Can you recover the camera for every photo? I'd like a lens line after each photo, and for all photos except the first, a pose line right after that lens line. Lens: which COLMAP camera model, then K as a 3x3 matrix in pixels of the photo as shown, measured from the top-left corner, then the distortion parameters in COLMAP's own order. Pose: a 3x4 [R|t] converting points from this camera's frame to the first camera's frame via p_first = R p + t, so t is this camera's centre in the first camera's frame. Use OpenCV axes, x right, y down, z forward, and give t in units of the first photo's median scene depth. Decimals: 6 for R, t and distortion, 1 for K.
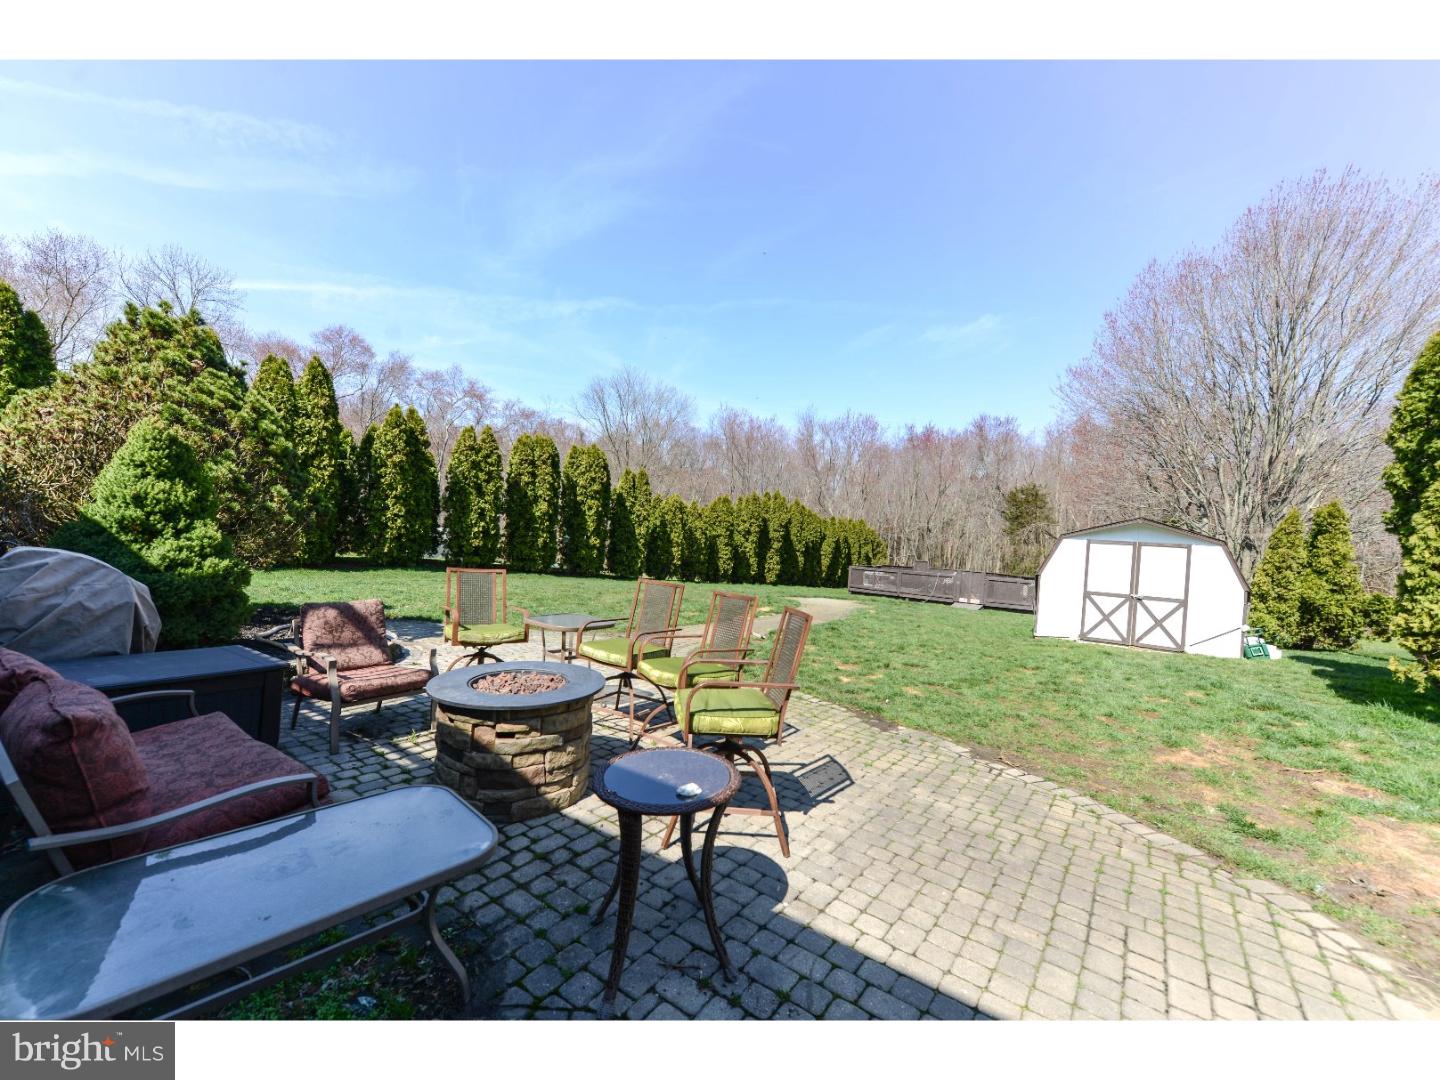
lens RADIAL K [[558.8, 0, 724.4], [0, 558.8, 541.5], [0, 0, 1]] dist [0.001744, -0.000505]
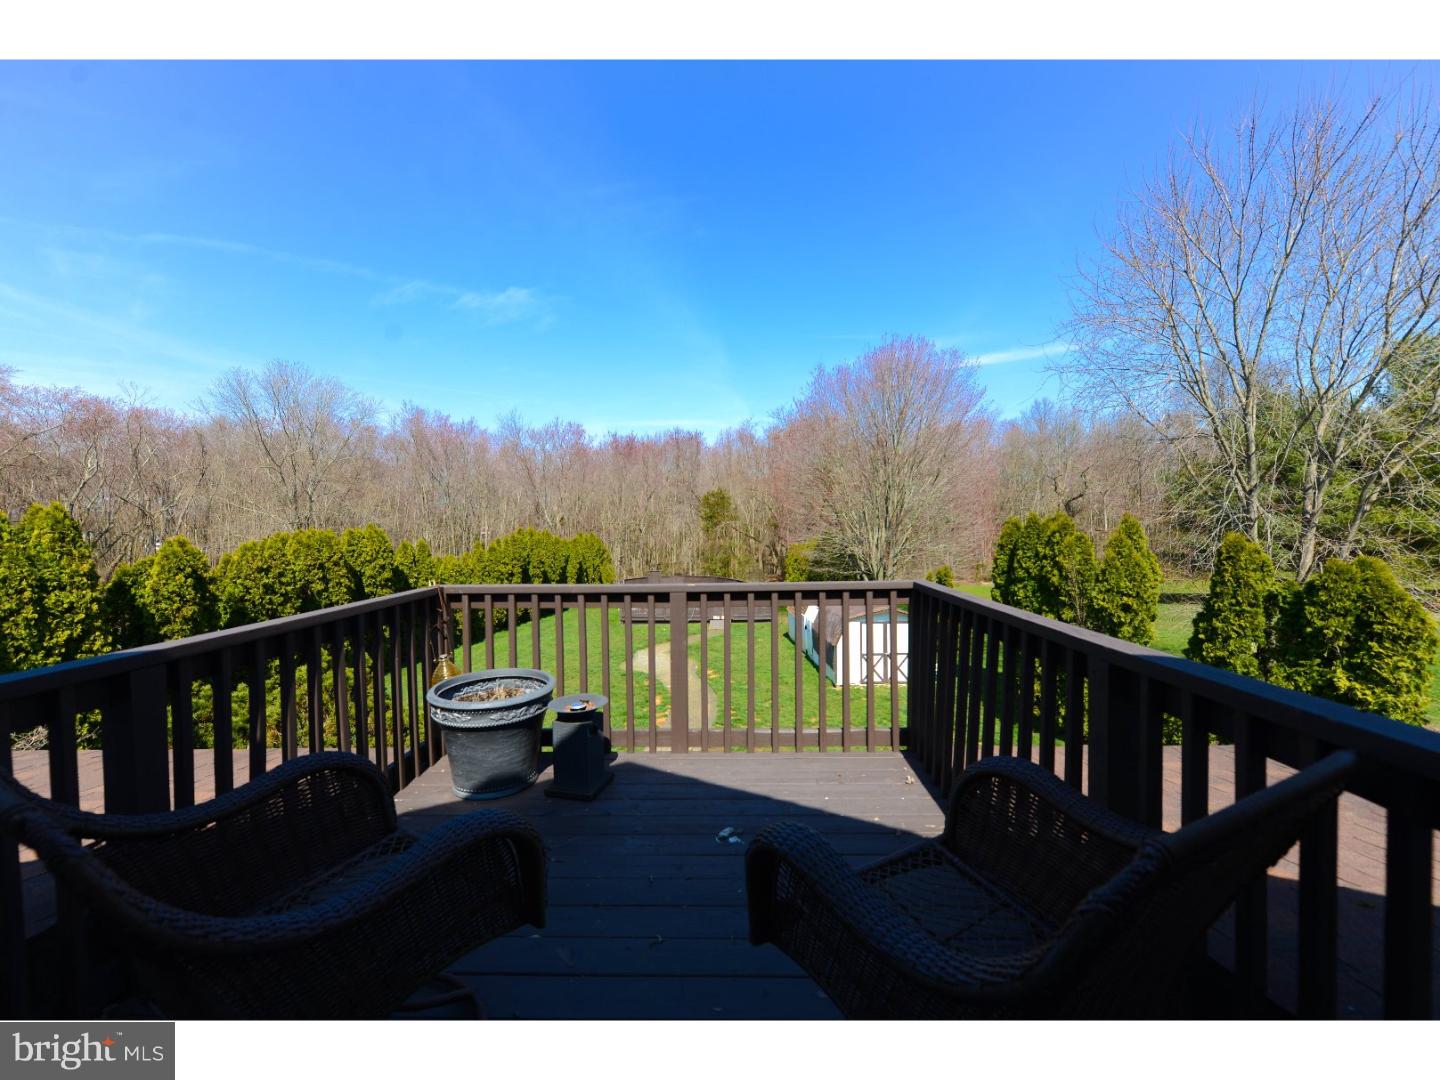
lens RADIAL K [[558.8, 0, 720.0], [0, 558.8, 547.6], [0, 0, 1]] dist [0.001744, -0.000505]
pose [[0.844087, -0.098836, 0.527019, -0.247941], [0.067133, 0.994611, 0.079004, -0.177713], [-0.531987, -0.031306, 0.846173, -0.067826]]
